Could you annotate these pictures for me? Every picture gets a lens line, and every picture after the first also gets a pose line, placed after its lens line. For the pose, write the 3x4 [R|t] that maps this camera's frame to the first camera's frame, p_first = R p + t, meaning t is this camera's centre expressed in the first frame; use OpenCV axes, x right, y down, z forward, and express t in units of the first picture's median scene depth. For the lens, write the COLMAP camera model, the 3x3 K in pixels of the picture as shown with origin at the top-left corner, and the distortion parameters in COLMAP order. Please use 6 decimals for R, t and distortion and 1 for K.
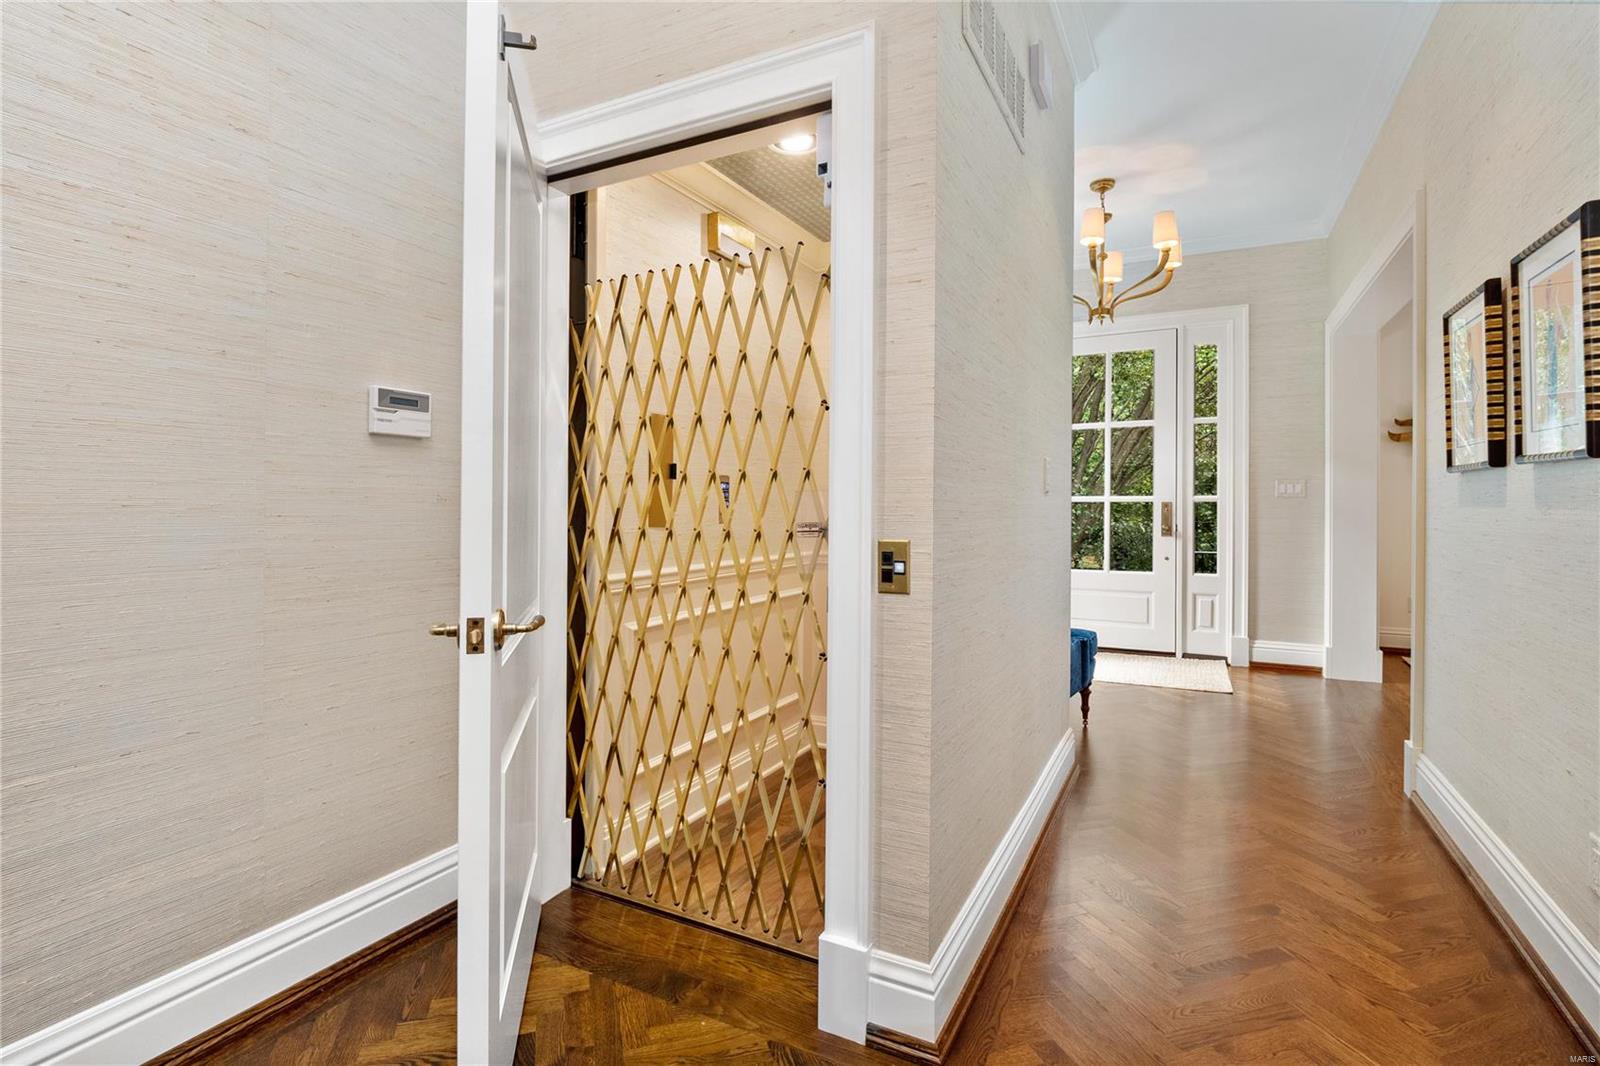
lens RADIAL K [[757.5, 0, 788.8], [0, 757.5, 508.2], [0, 0, 1]] dist [-0.009815, -0.002492]
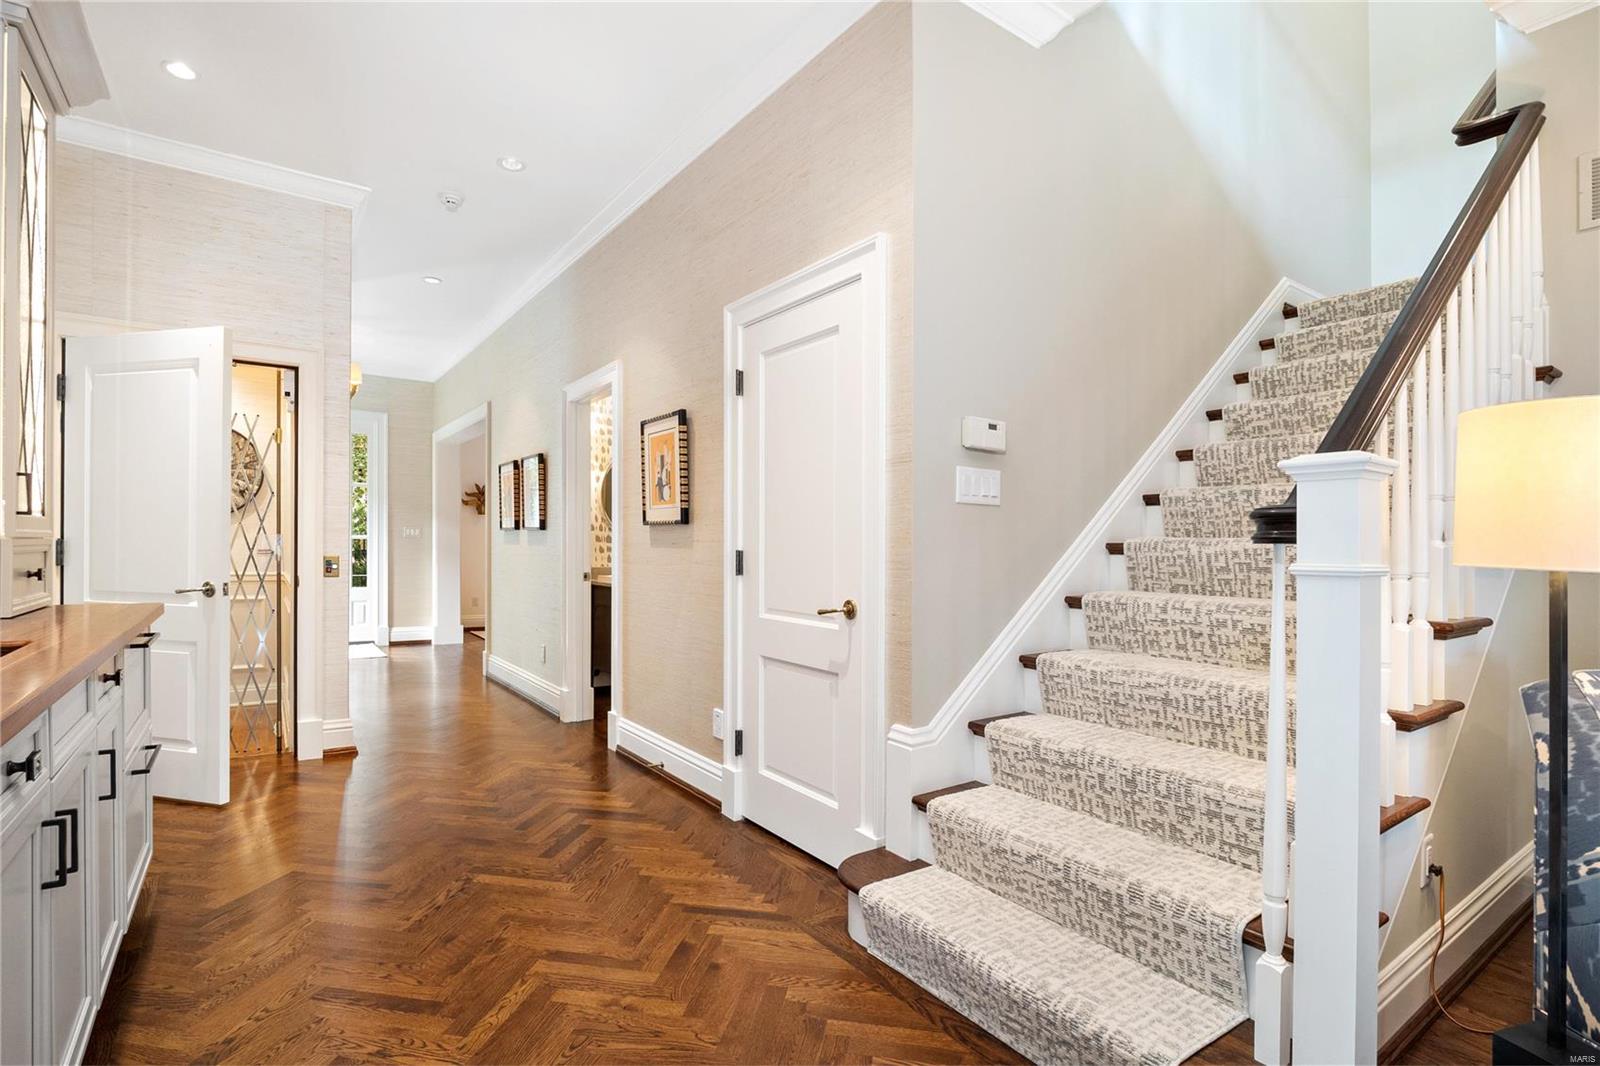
lens RADIAL K [[757.5, 0, 809.0], [0, 757.5, 570.1], [0, 0, 1]] dist [-0.009815, -0.002492]
pose [[0.421217, -0.020191, 0.906735, -0.470213], [-0.011776, 0.999546, 0.027728, 0.000670], [-0.906884, -0.022357, 0.420788, -0.478534]]
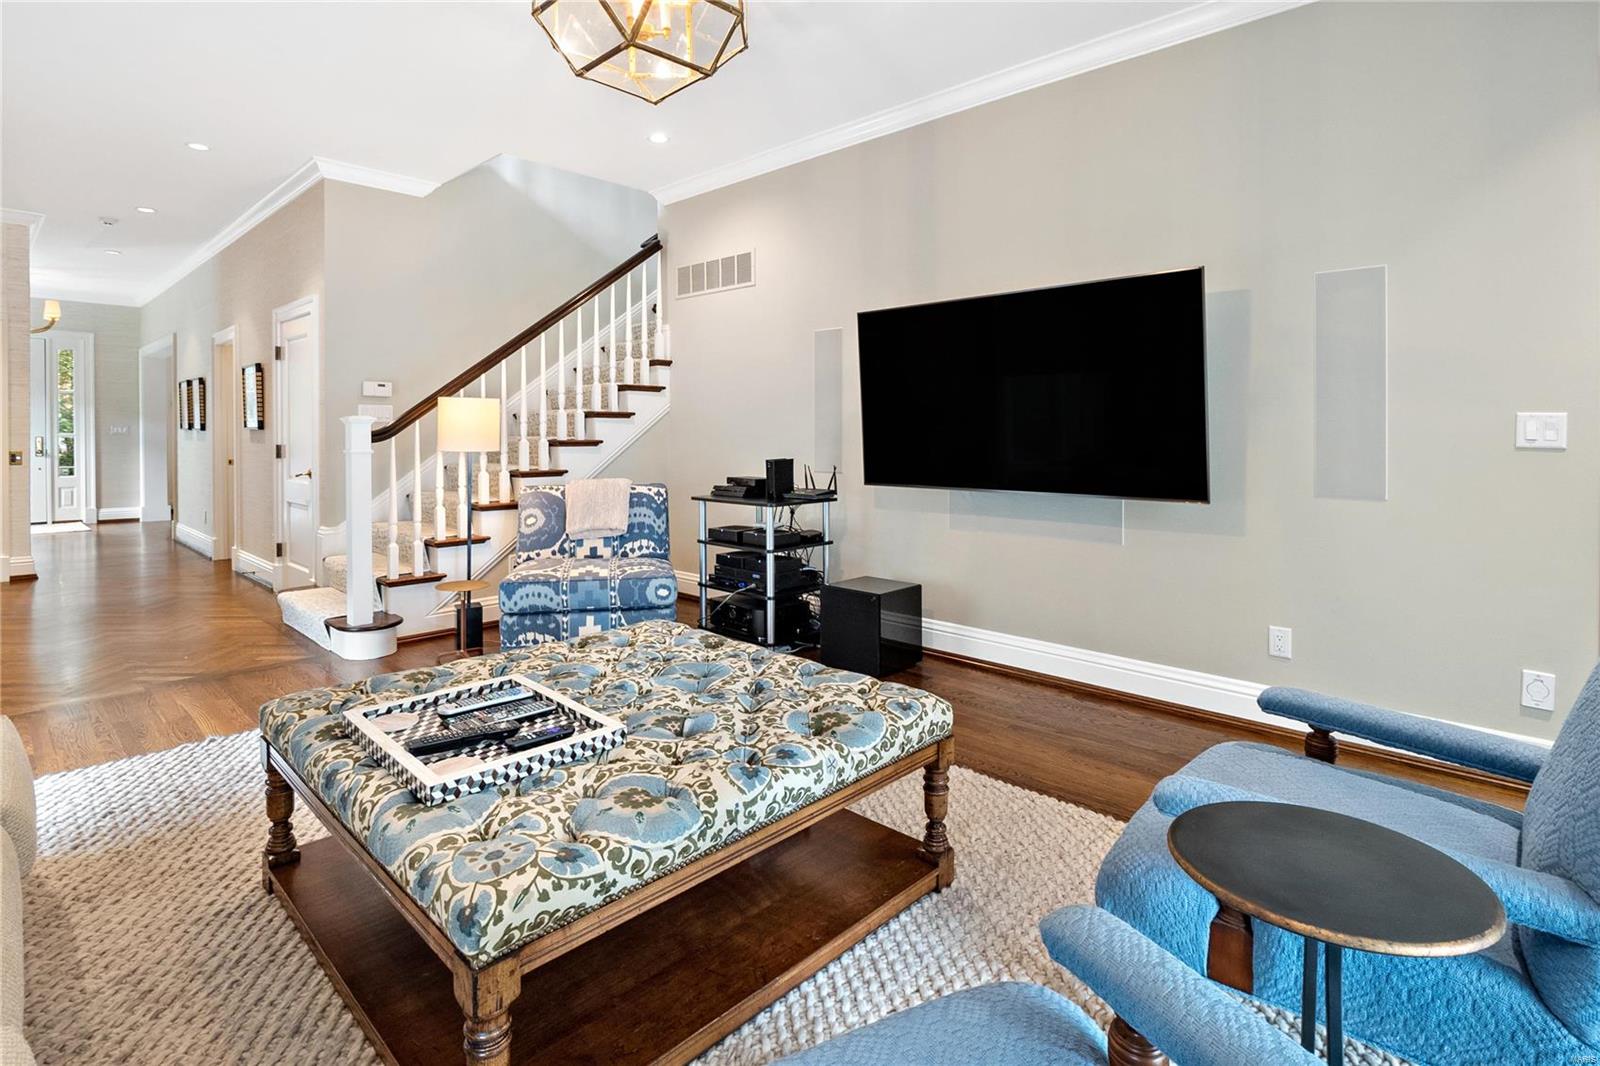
lens RADIAL K [[757.5, 0, 856.3], [0, 757.5, 439.3], [0, 0, 1]] dist [-0.009815, -0.002492]
pose [[0.197484, -0.009026, 0.980265, -0.918070], [0.000608, 0.999959, 0.009085, -0.018091], [-0.980306, -0.001199, 0.197481, -1.338899]]
